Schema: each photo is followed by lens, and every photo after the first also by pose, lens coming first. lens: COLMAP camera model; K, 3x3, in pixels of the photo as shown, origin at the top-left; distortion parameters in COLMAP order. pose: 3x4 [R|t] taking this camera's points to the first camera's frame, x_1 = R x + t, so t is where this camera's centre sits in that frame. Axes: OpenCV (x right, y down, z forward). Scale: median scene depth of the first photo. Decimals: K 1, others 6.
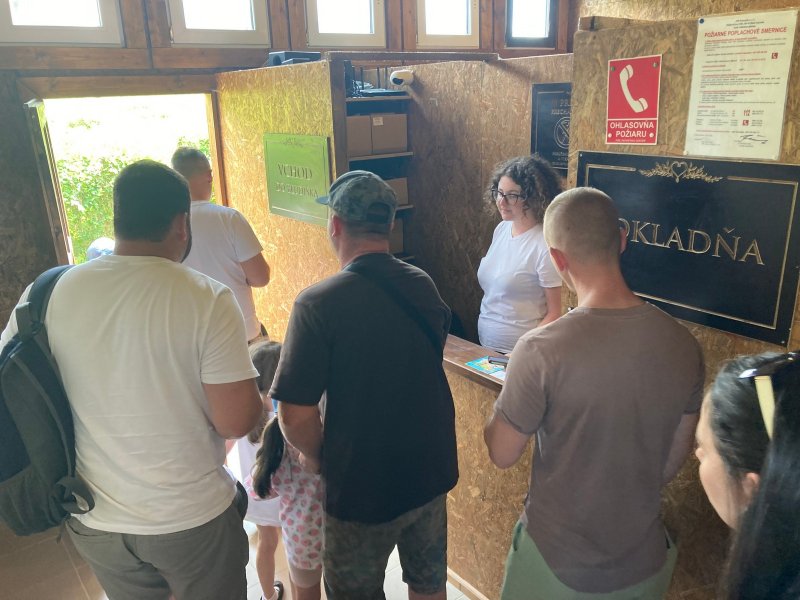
lens RADIAL K [[662.3, 0, 394.8], [0, 662.3, 304.2], [0, 0, 1]] dist [0.042611, -0.051760]
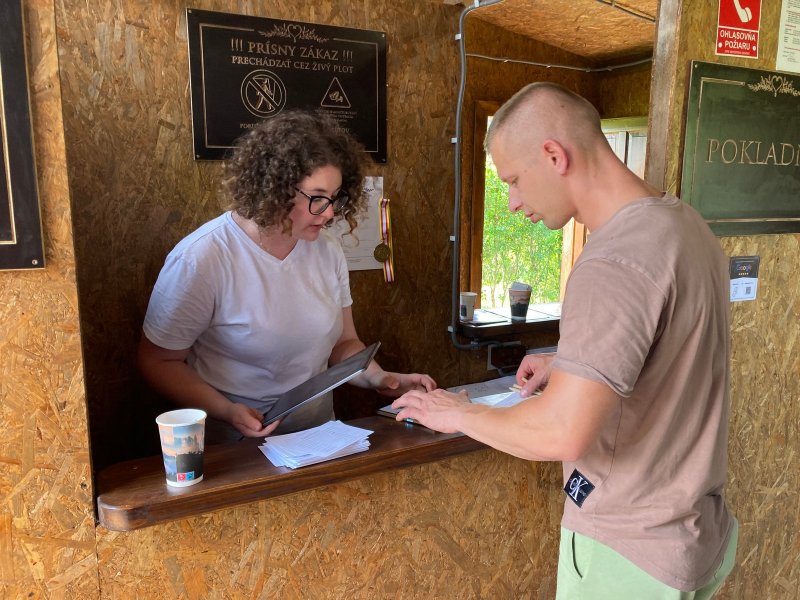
lens RADIAL K [[662.3, 0, 394.8], [0, 662.3, 304.2], [0, 0, 1]] dist [0.042611, -0.051760]
pose [[0.135182, -0.131002, 0.982122, -0.683147], [0.296916, 0.951024, 0.085986, -0.137529], [-0.945287, 0.279984, 0.167458, 1.426259]]
